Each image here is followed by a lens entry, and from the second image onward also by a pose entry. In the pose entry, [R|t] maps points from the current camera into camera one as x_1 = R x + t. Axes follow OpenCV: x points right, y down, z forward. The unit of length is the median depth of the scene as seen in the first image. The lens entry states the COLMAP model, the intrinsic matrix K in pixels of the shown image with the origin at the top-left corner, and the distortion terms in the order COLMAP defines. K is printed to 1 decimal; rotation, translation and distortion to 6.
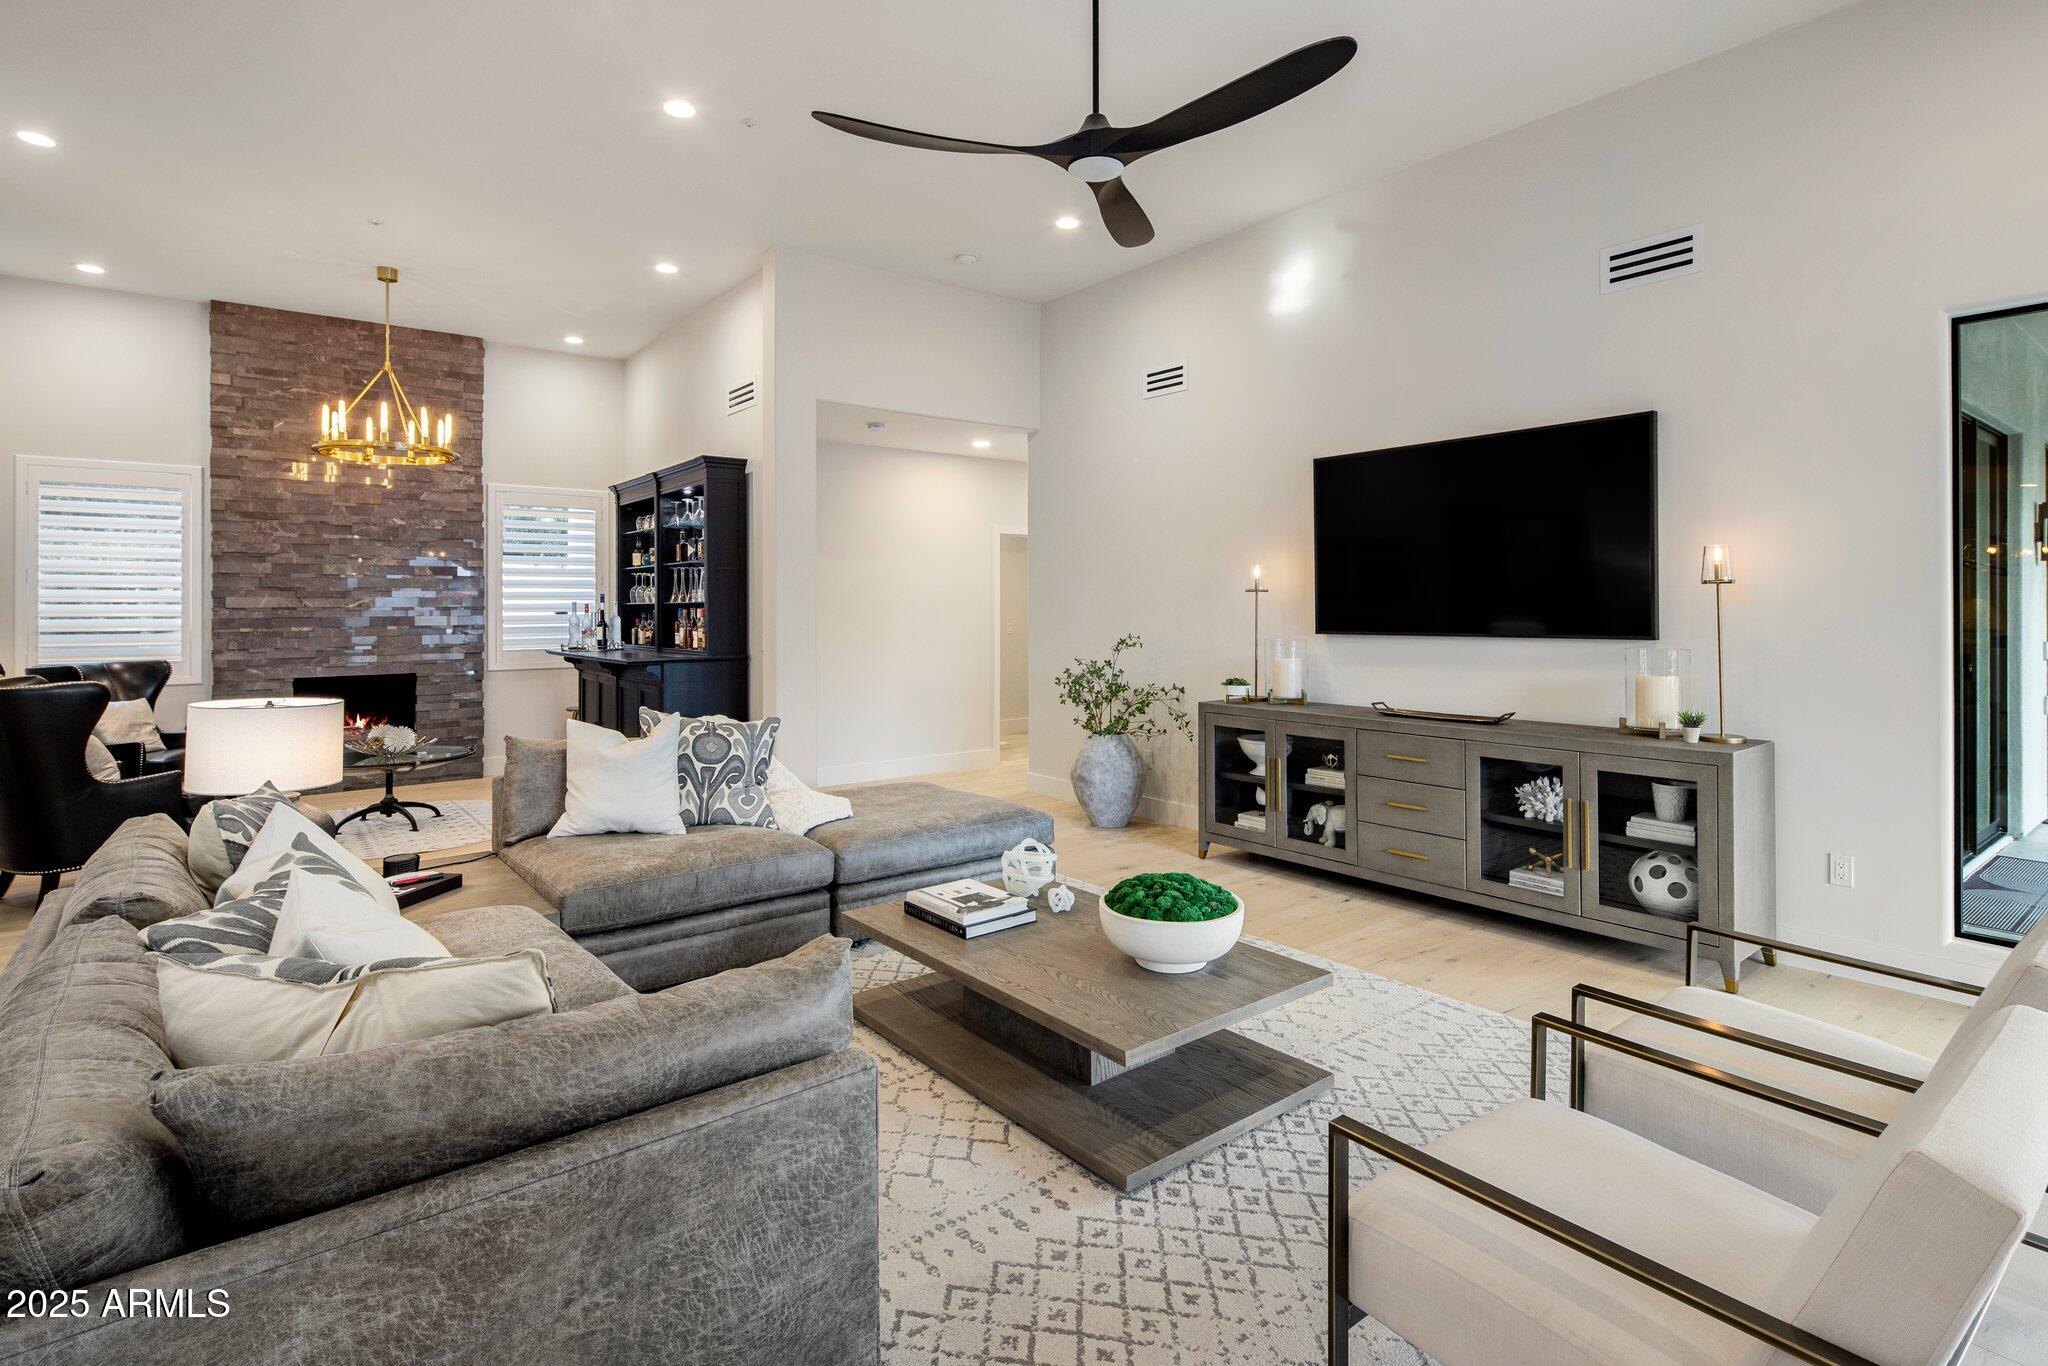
lens RADIAL K [[996.8, 0, 1033.2], [0, 996.8, 608.3], [0, 0, 1]] dist [0.005171, -0.004367]
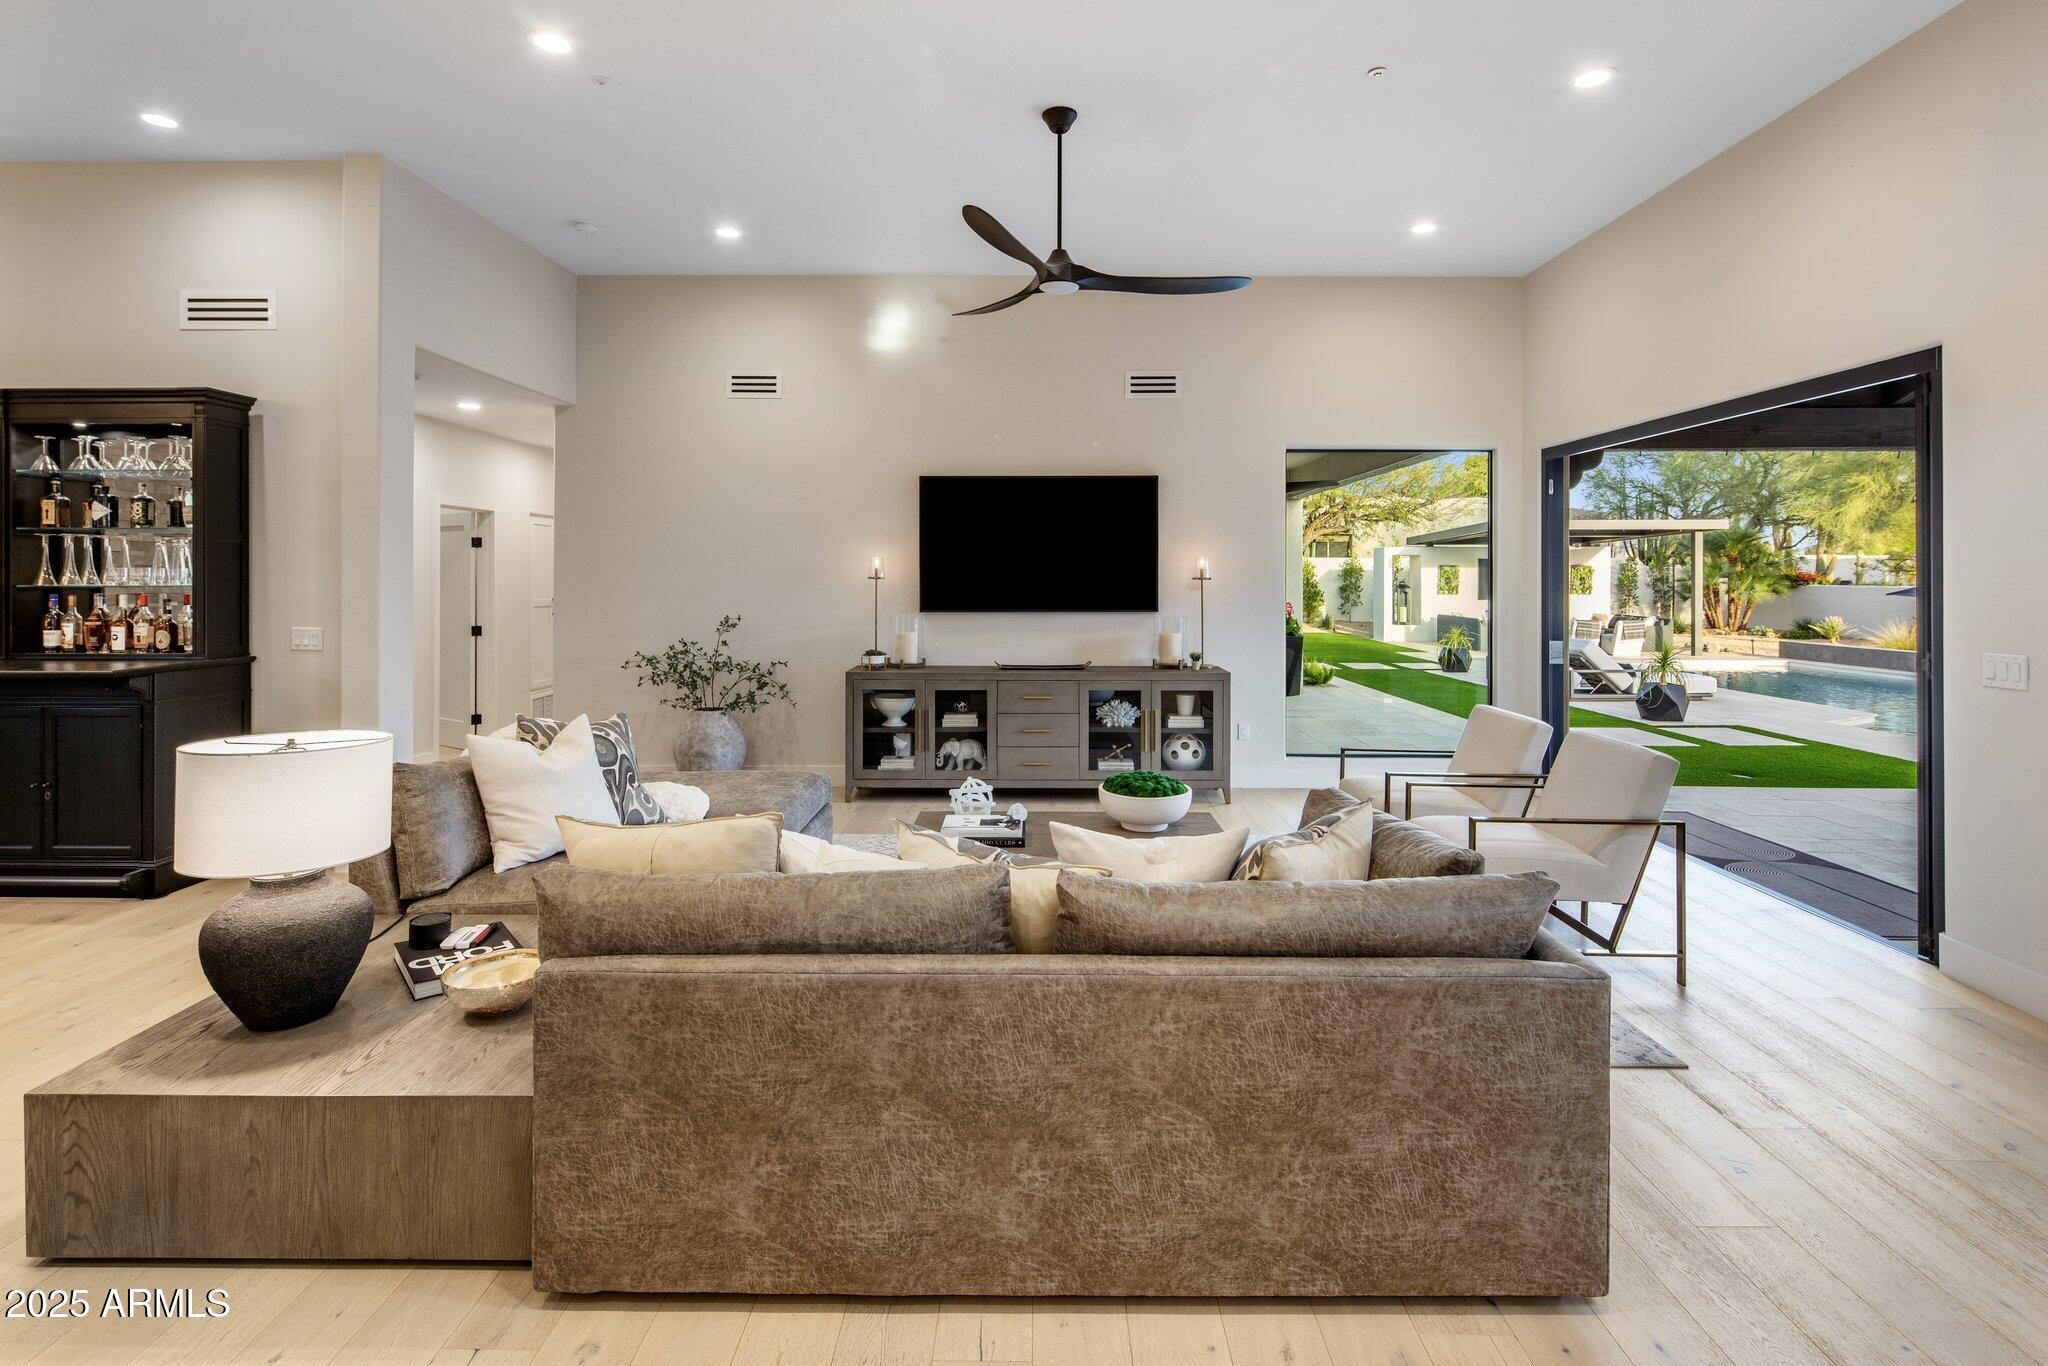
lens RADIAL K [[996.8, 0, 1012.6], [0, 996.8, 577.3], [0, 0, 1]] dist [0.005171, -0.004367]
pose [[0.640041, 0.005023, 0.768325, -0.473127], [-0.003212, 0.999987, -0.003862, -0.010984], [-0.768334, 0.000003, 0.640049, 0.064365]]
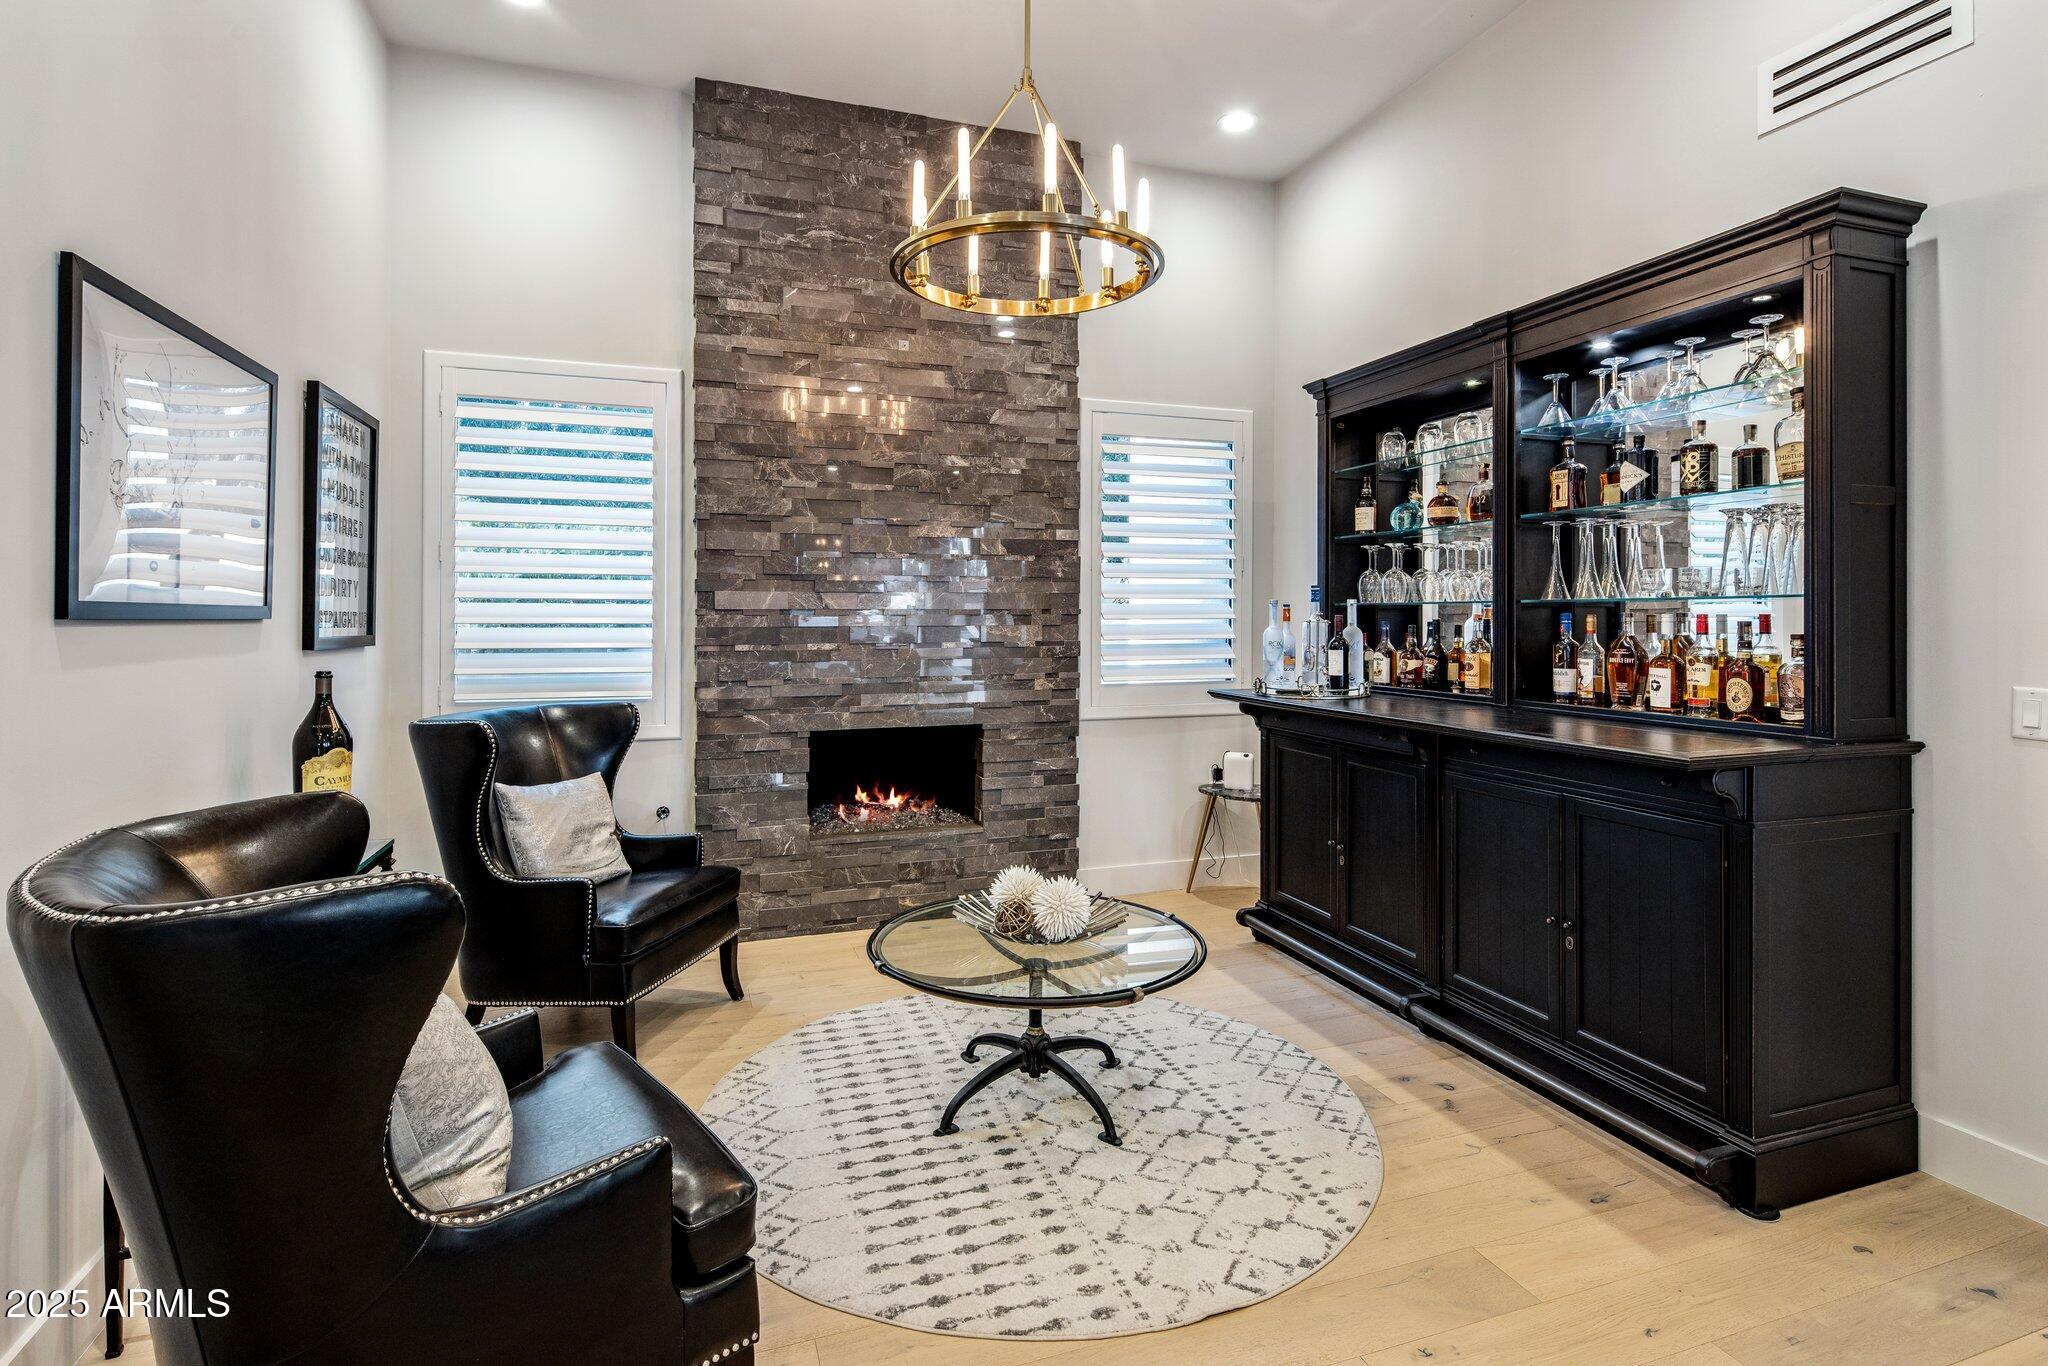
lens RADIAL K [[996.8, 0, 1030.0], [0, 996.8, 615.5], [0, 0, 1]] dist [0.005171, -0.004367]
pose [[0.944315, 0.003768, -0.329022, -0.447759], [-0.004016, 0.999992, -0.000072, 0.002343], [0.329019, 0.001389, 0.944322, 0.515968]]
